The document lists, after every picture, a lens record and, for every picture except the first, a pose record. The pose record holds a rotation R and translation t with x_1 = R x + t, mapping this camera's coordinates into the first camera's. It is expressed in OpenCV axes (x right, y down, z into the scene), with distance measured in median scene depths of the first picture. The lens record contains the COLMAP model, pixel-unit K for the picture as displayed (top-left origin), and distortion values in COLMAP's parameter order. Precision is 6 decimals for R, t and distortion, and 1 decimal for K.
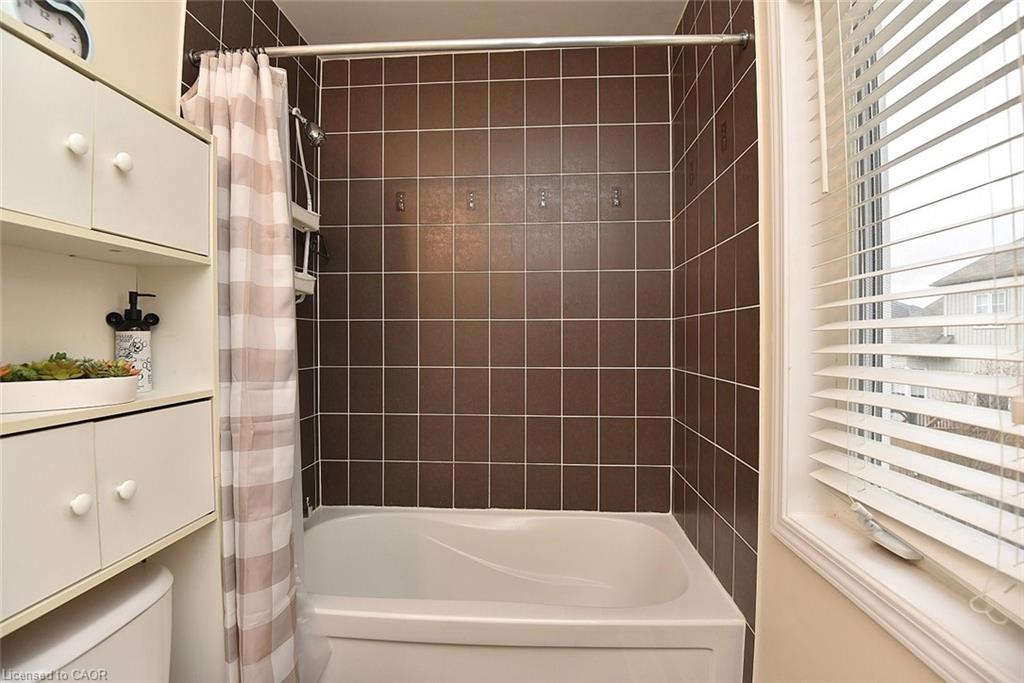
lens RADIAL K [[472.9, 0, 514.2], [0, 472.9, 339.0], [0, 0, 1]] dist [-0.024046, -0.012752]
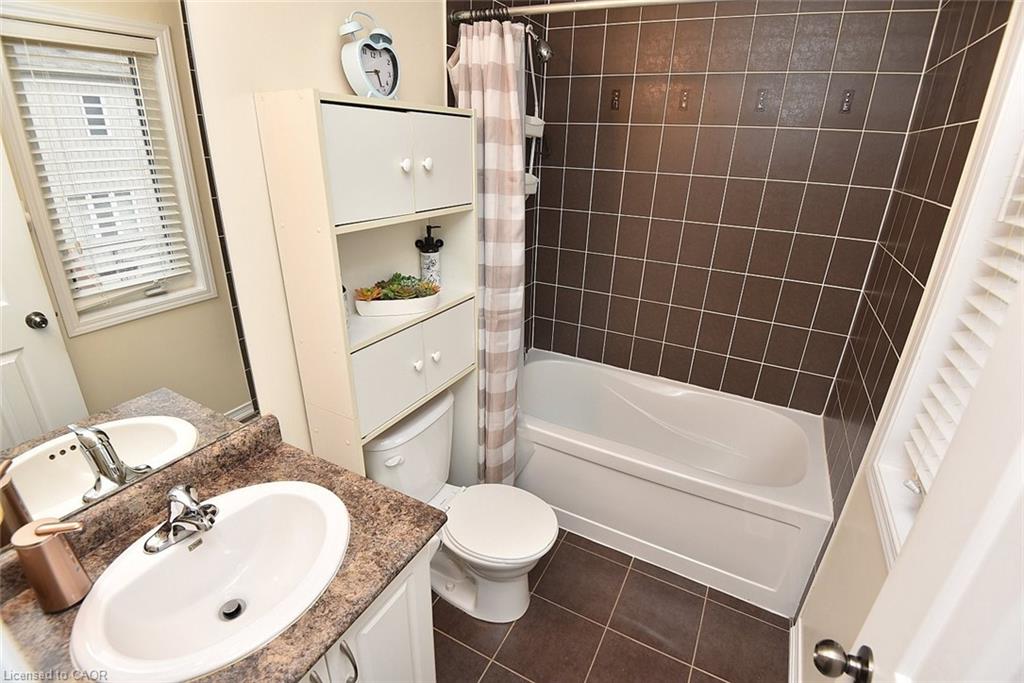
lens RADIAL K [[479.1, 0, 514.3], [0, 479.1, 333.5], [0, 0, 1]] dist [-0.004953, -0.032651]
pose [[0.909665, 0.183493, -0.372613, 0.084042], [-0.033458, 0.926578, 0.374611, -0.333992], [0.413993, -0.328304, 0.849015, -0.313555]]
